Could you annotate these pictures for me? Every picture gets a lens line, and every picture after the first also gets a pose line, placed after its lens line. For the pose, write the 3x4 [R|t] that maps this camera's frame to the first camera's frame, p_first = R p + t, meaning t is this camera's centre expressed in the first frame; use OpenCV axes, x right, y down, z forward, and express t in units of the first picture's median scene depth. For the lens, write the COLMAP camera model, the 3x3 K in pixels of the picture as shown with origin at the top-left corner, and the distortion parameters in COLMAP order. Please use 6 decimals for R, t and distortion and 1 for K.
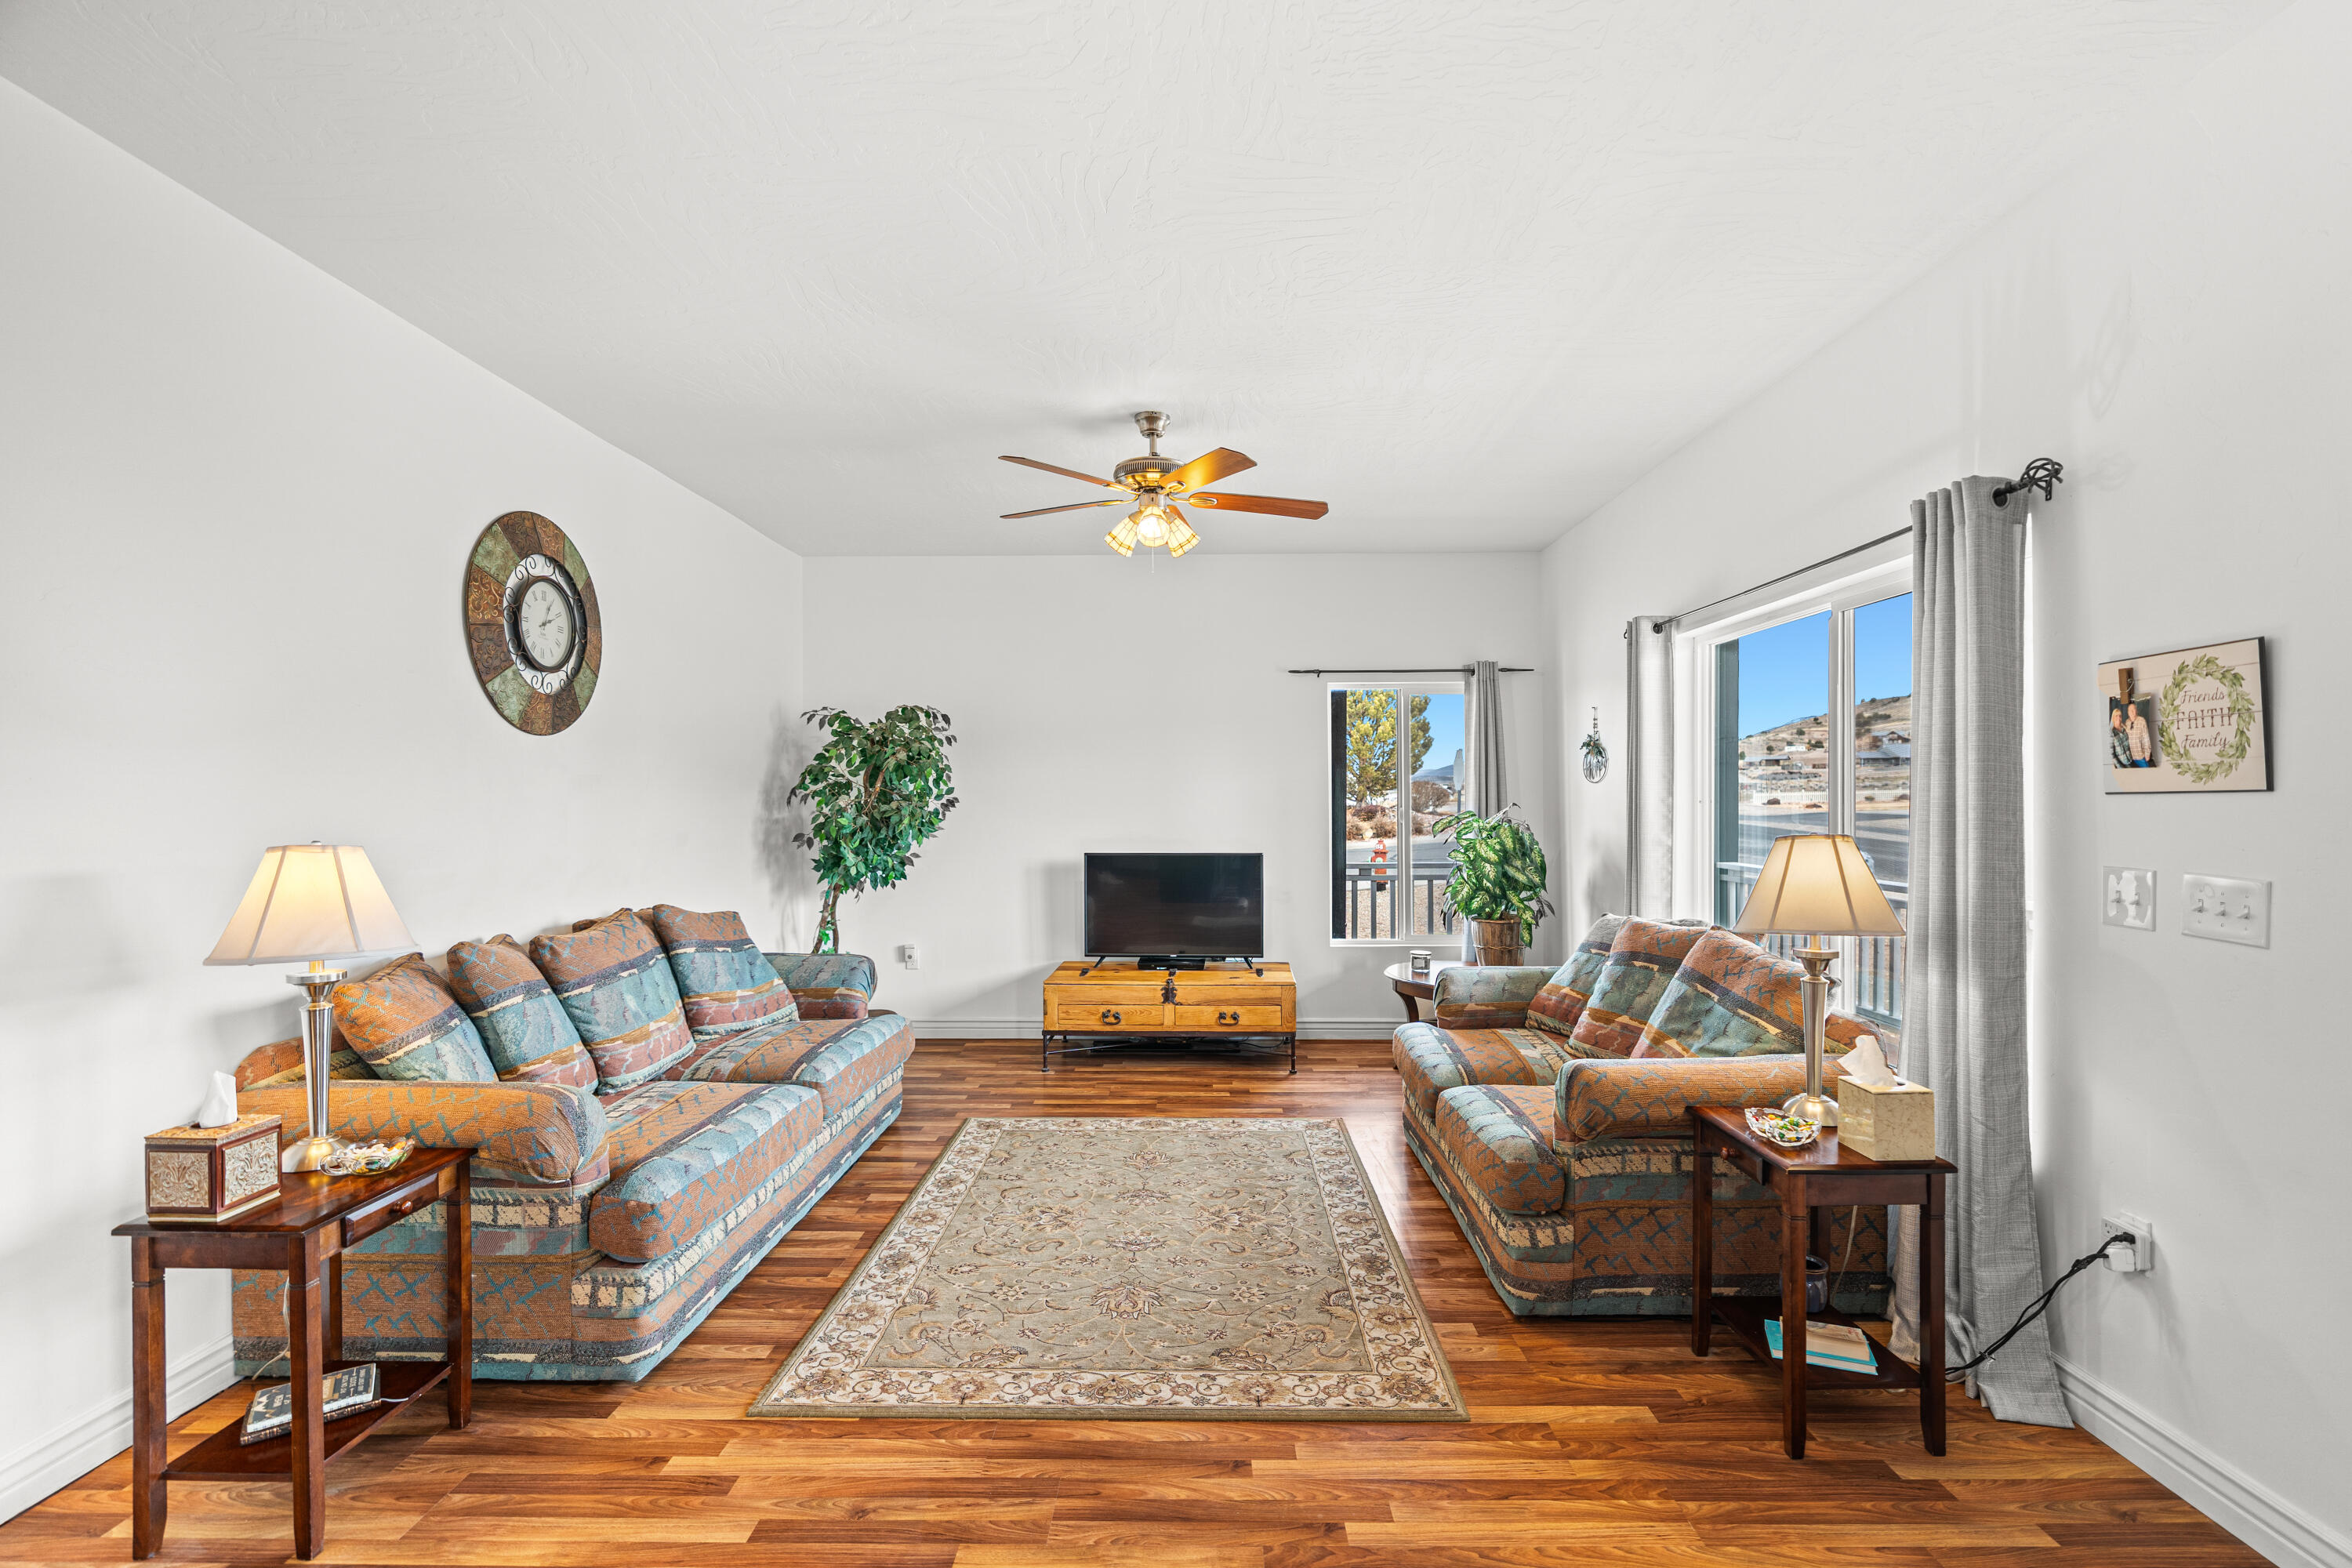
lens RADIAL K [[1075.8, 0, 1180.0], [0, 1075.8, 817.5], [0, 0, 1]] dist [-0.009490, 0.003693]
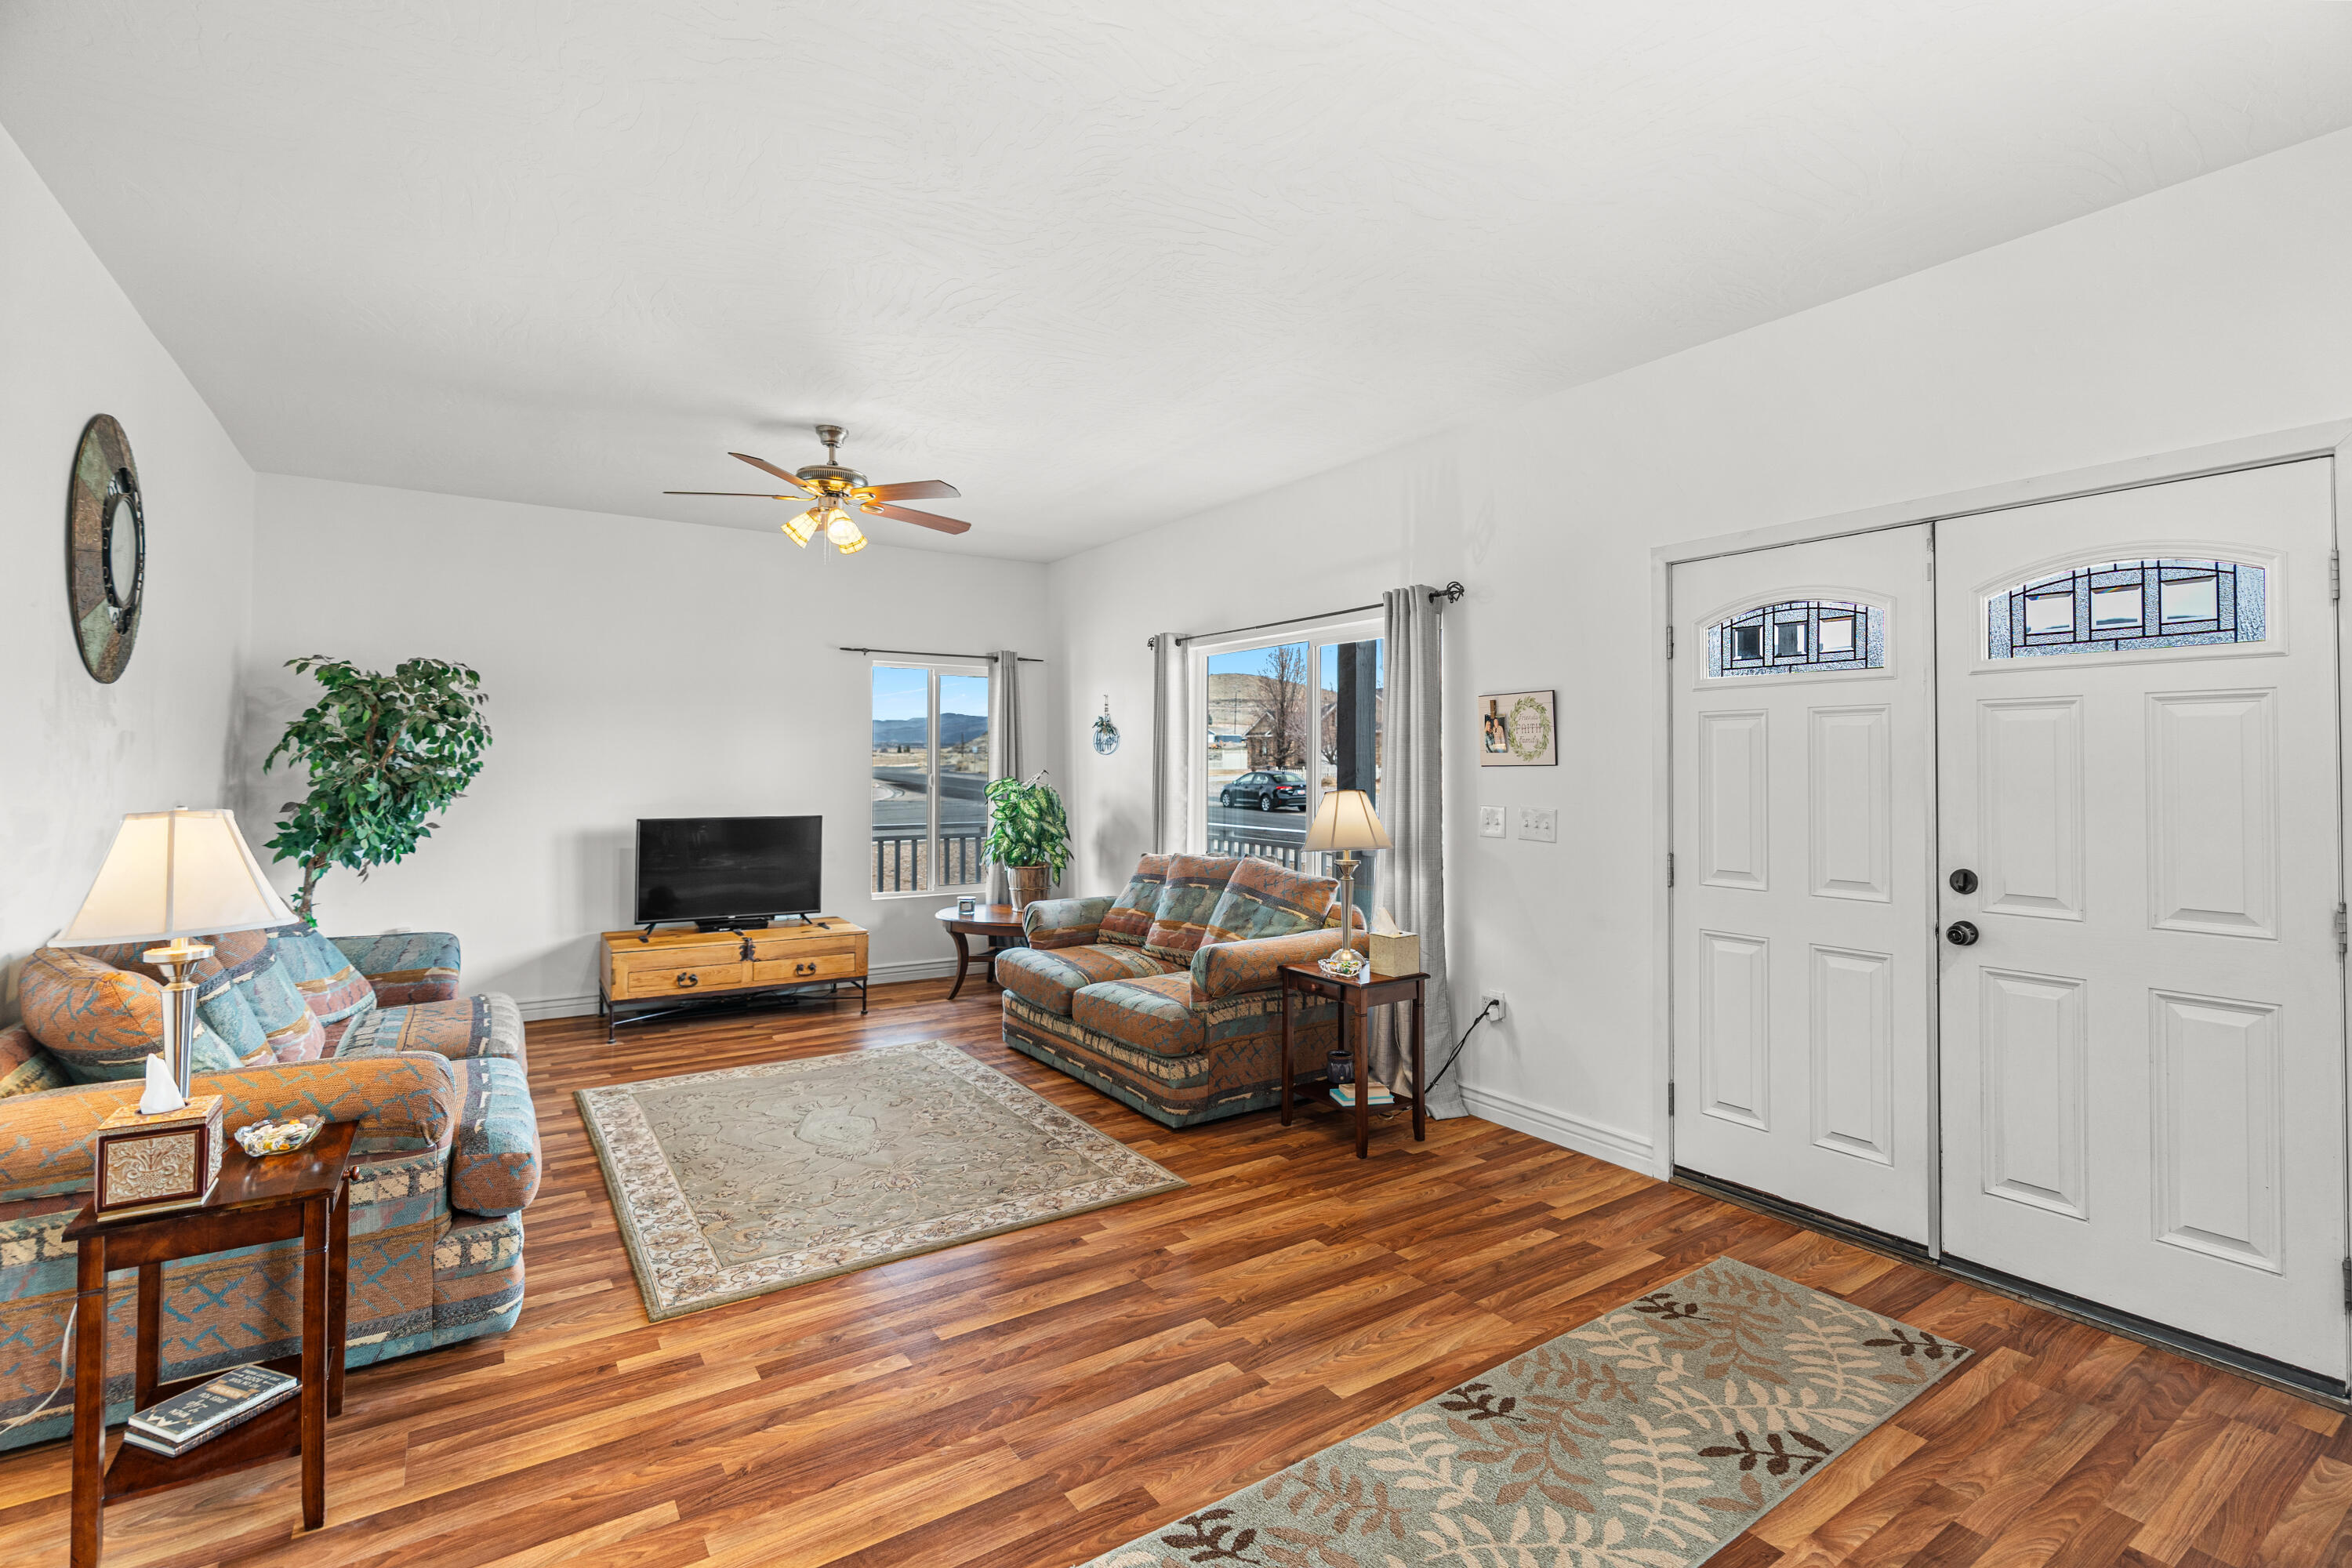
lens RADIAL K [[1075.8, 0, 1179.0], [0, 1075.8, 765.5], [0, 0, 1]] dist [-0.009490, 0.003693]
pose [[0.824979, 0.006183, 0.565129, -0.497804], [0.003735, 0.999859, -0.016392, 0.004310], [-0.565151, 0.015634, 0.824839, -0.193253]]
